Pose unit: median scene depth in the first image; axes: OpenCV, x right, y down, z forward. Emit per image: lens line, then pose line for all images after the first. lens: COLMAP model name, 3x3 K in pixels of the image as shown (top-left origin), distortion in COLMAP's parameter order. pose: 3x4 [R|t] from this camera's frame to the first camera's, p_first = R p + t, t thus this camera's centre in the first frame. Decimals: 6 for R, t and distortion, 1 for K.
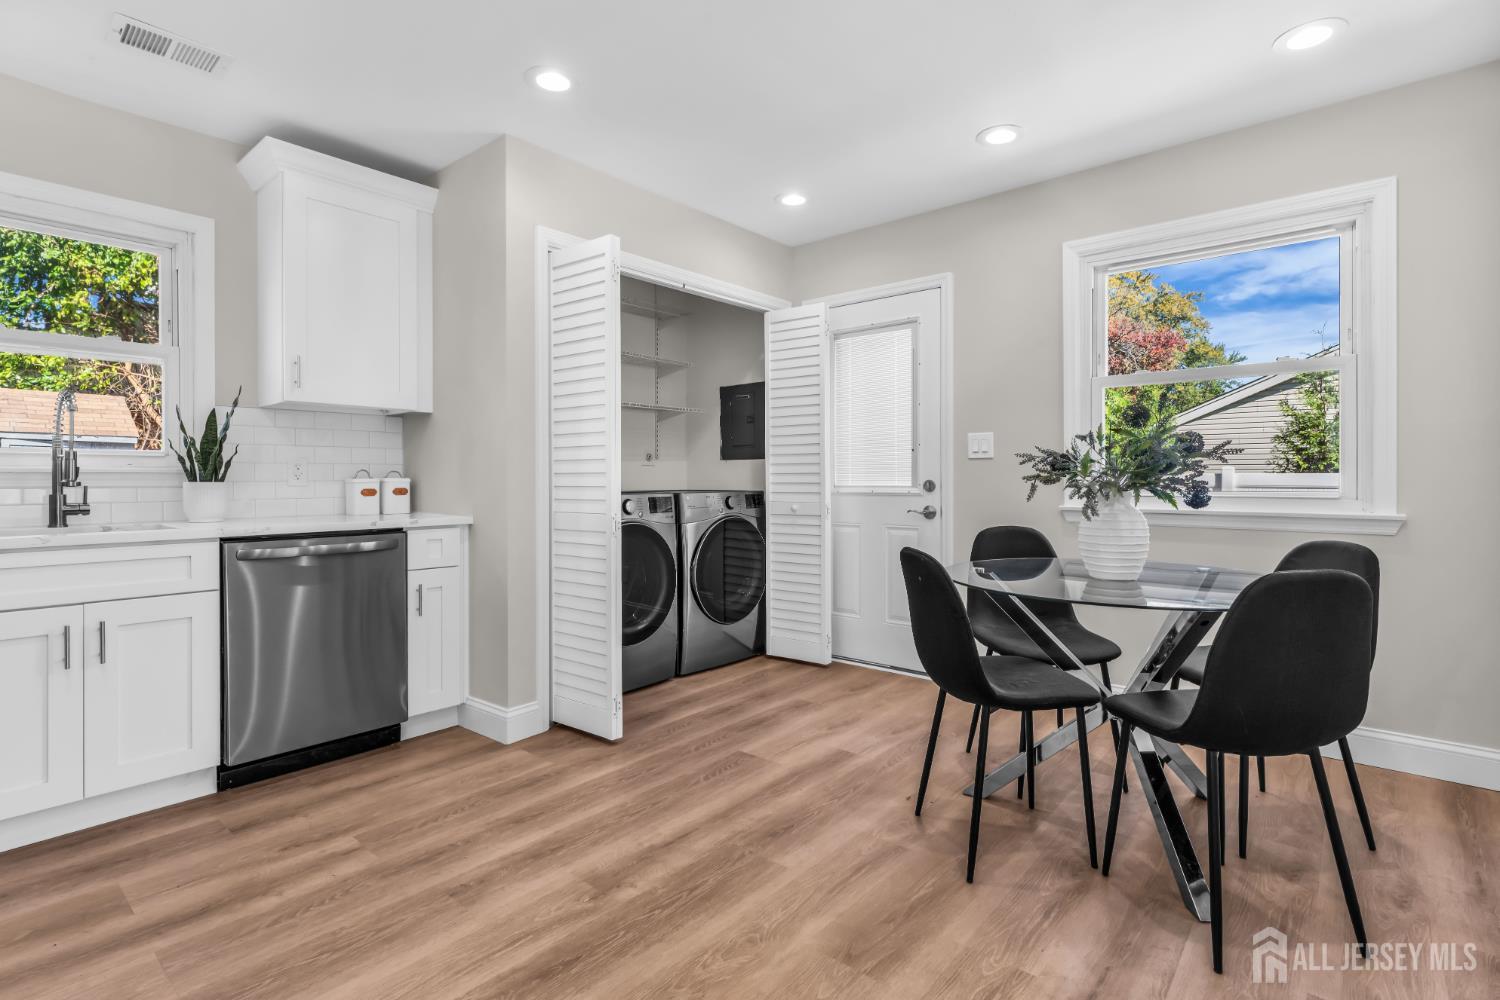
lens RADIAL K [[721.6, 0, 734.7], [0, 721.6, 477.8], [0, 0, 1]] dist [0.006067, -0.001435]
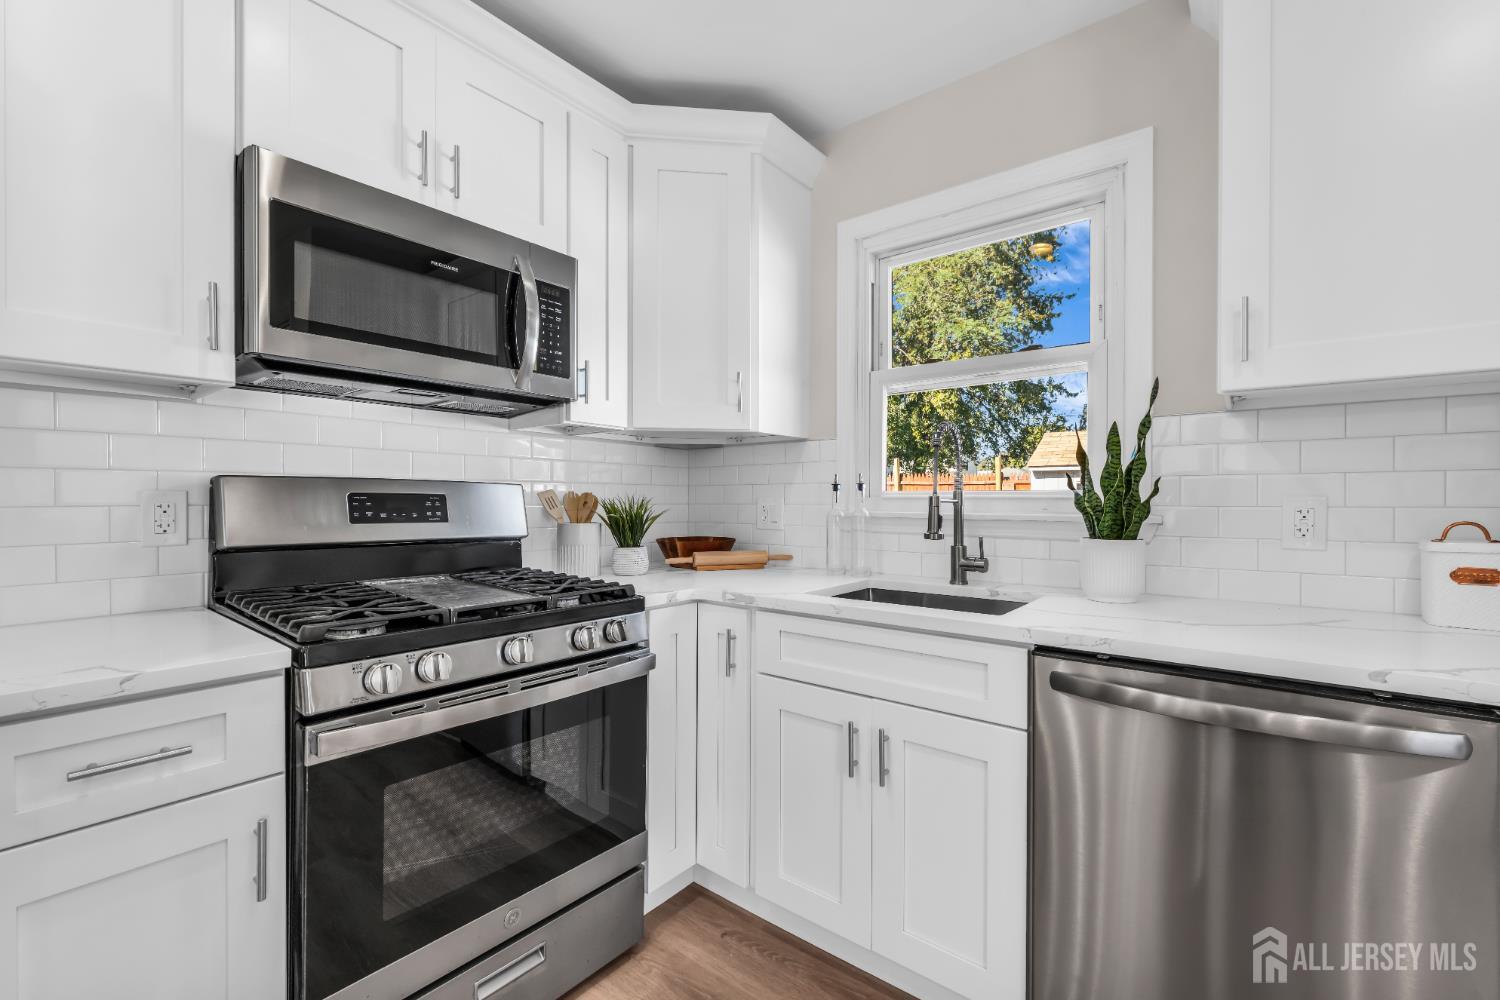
lens RADIAL K [[635.1, 0, 748.1], [0, 635.1, 502.7], [0, 0, 1]] dist [-0.000024, 0.000199]
pose [[0.041052, 0.007567, -0.999128, -0.234319], [0.002582, 0.999967, 0.007679, -0.040139], [0.999154, -0.002895, 0.041031, 0.855233]]
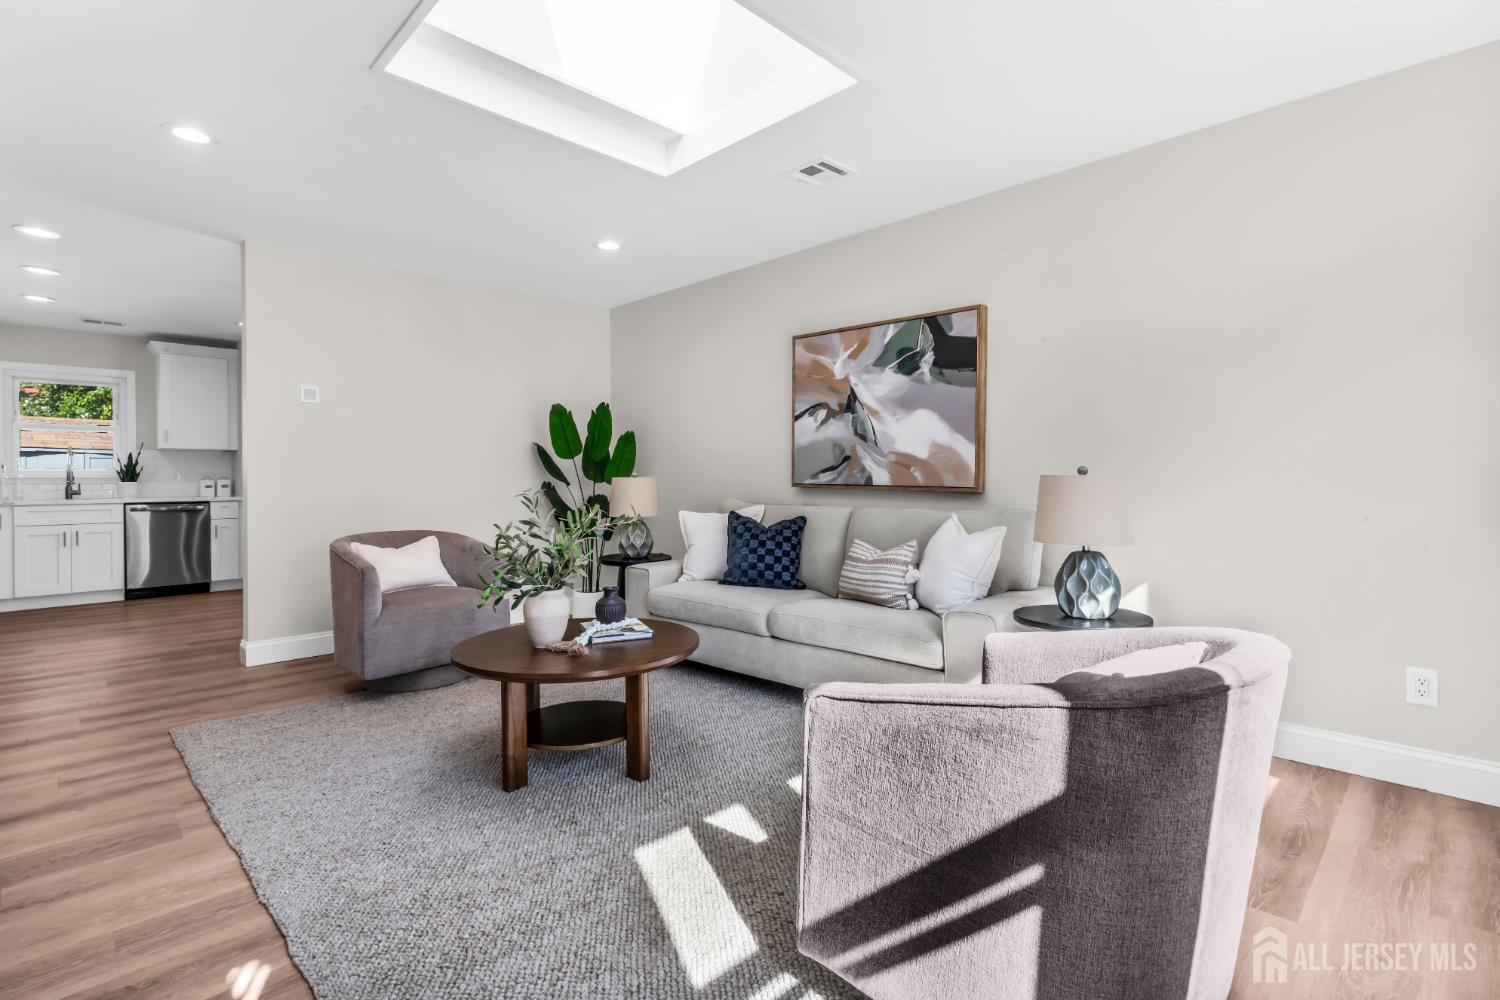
lens RADIAL K [[769.3, 0, 726.9], [0, 769.3, 483.4], [0, 0, 1]] dist [0.049517, 0.000943]
pose [[0.989692, -0.001743, -0.143204, 2.174417], [0.003045, 0.999956, 0.008876, -0.009188], [0.143182, -0.009220, 0.989653, -1.787717]]
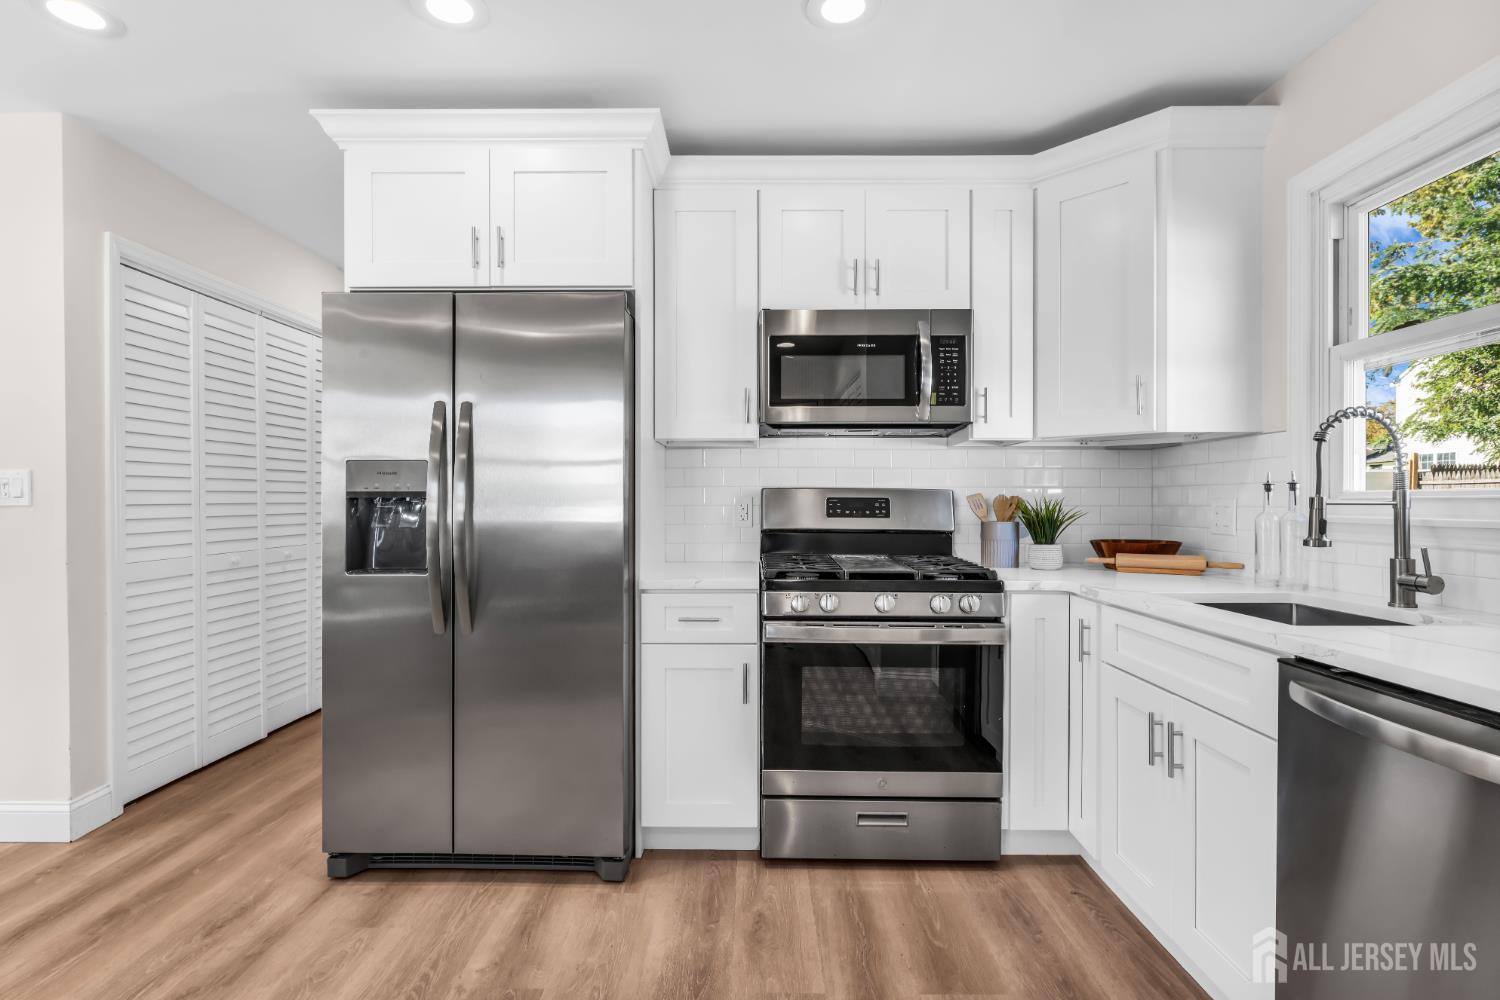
lens RADIAL K [[721.6, 0, 753.3], [0, 721.6, 498.7], [0, 0, 1]] dist [0.006067, -0.001435]
pose [[-0.755673, 0.000670, -0.654948, -0.031186], [0.005245, 0.999974, -0.005028, -0.038947], [0.654928, -0.007235, -0.755657, 1.324593]]
